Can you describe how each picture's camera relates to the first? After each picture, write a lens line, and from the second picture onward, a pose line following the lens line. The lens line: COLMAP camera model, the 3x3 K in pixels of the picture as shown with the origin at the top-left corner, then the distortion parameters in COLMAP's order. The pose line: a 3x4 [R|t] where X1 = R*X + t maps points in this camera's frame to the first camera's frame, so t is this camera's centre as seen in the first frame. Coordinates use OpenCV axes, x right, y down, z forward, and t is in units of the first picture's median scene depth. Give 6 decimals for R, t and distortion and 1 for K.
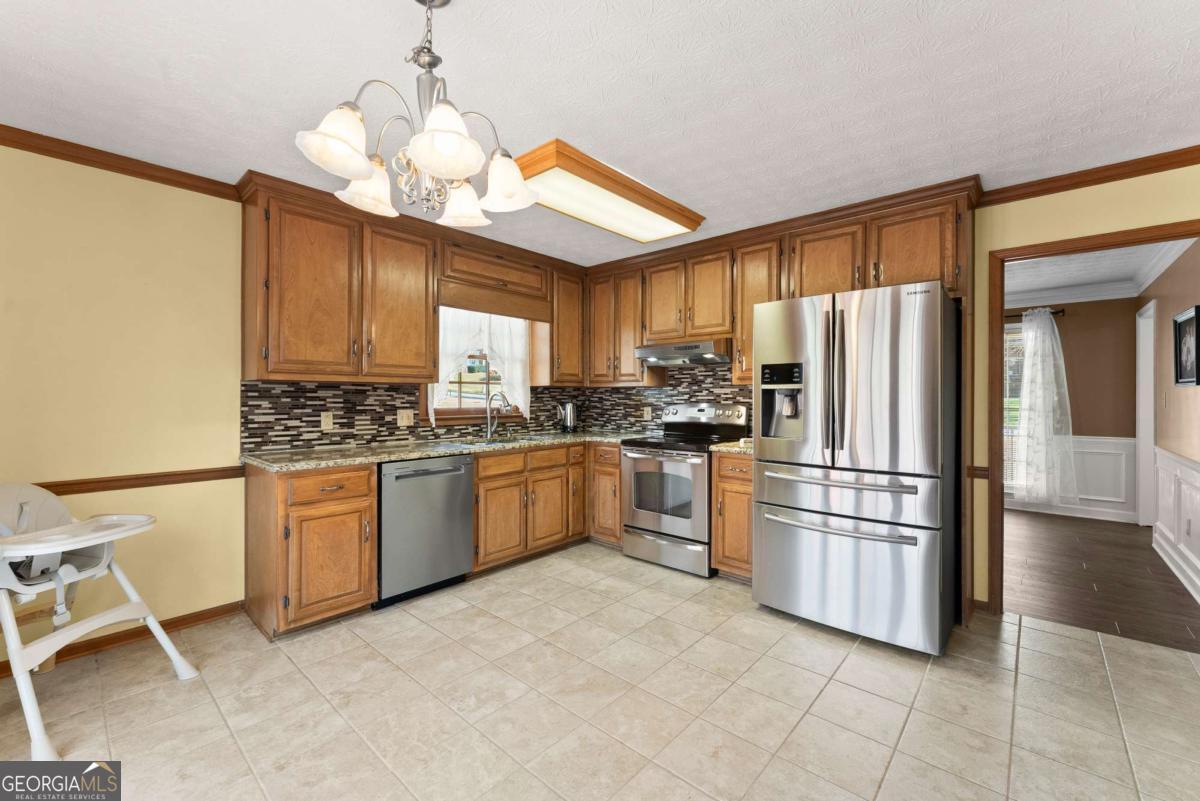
lens RADIAL K [[491.7, 0, 600.1], [0, 491.7, 396.1], [0, 0, 1]] dist [0.008360, 0.000372]
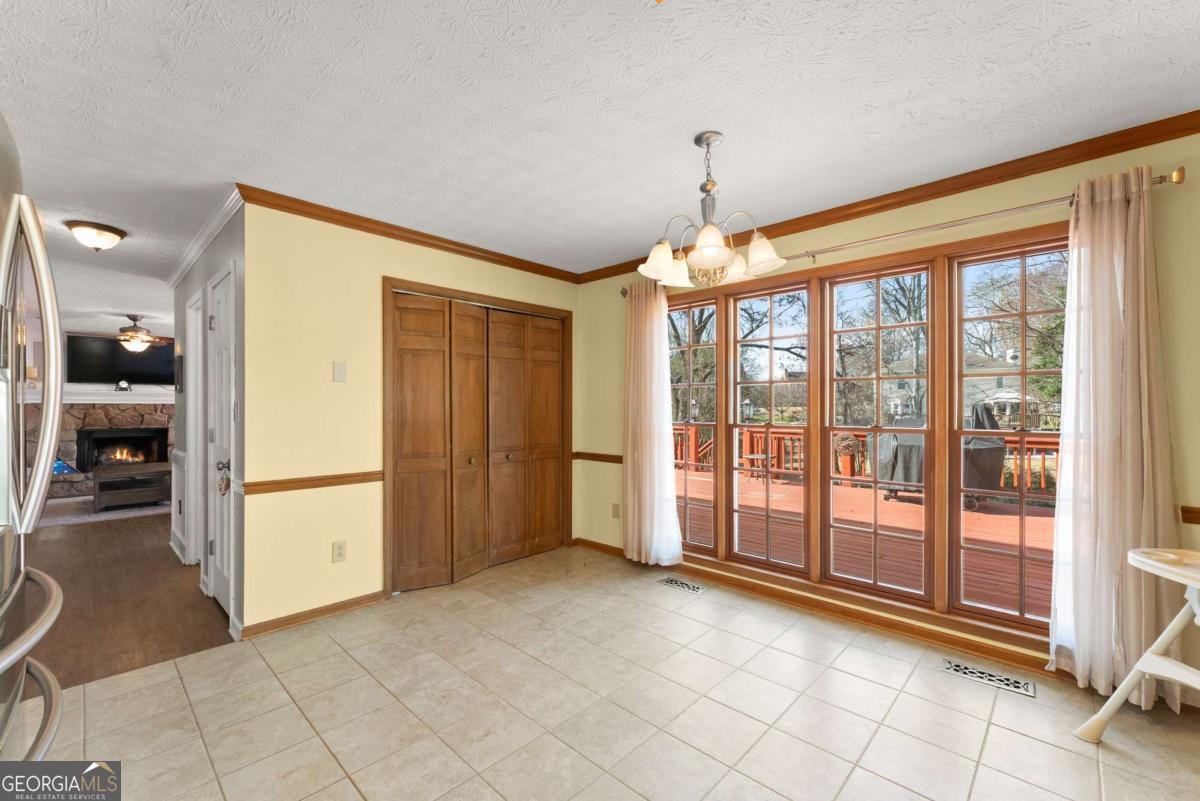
lens RADIAL K [[491.7, 0, 604.7], [0, 491.7, 407.4], [0, 0, 1]] dist [0.008360, 0.000372]
pose [[-0.999672, 0.001380, 0.025578, -0.027448], [0.001046, 0.999914, -0.013067, 0.013547], [-0.025594, -0.013036, -0.999587, 1.111097]]
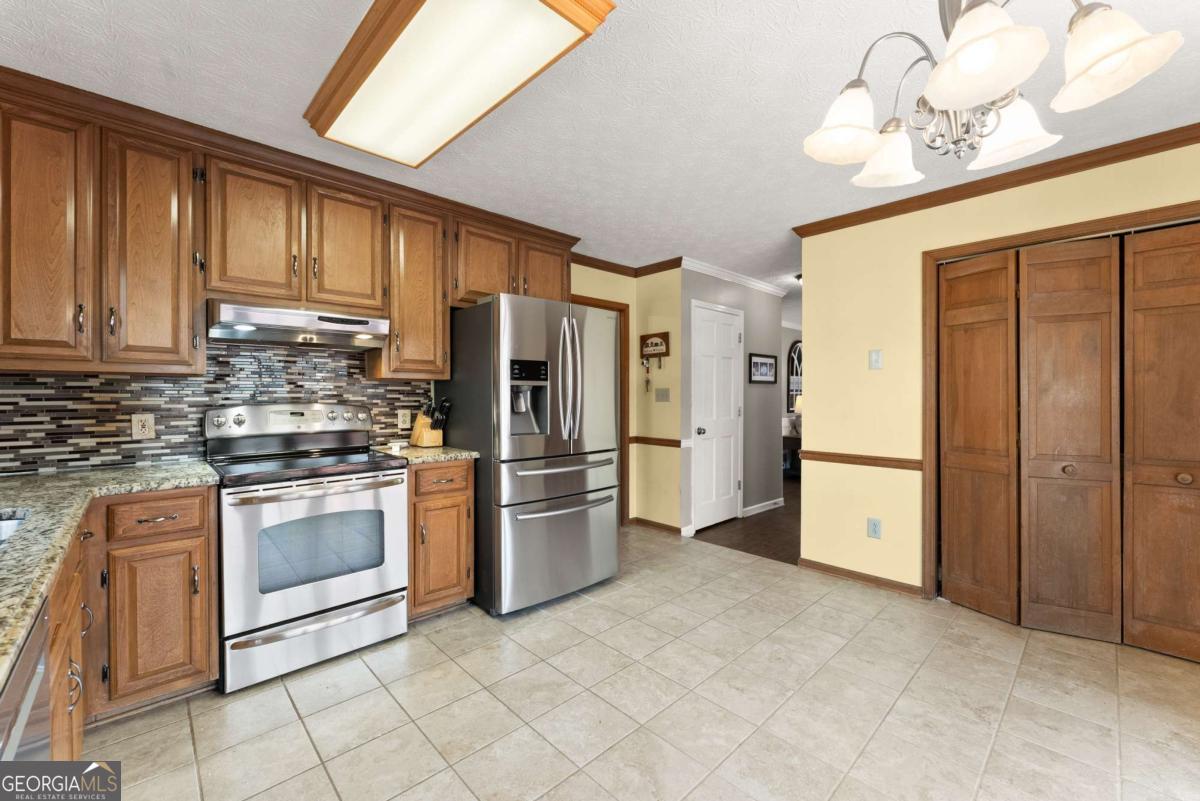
lens RADIAL K [[491.7, 0, 600.5], [0, 491.7, 396.1], [0, 0, 1]] dist [0.008360, 0.000372]
pose [[0.074104, -0.007268, 0.997224, -0.528938], [-0.000951, 0.999972, 0.007358, -0.000421], [-0.997250, -0.001494, 0.074095, 0.667770]]
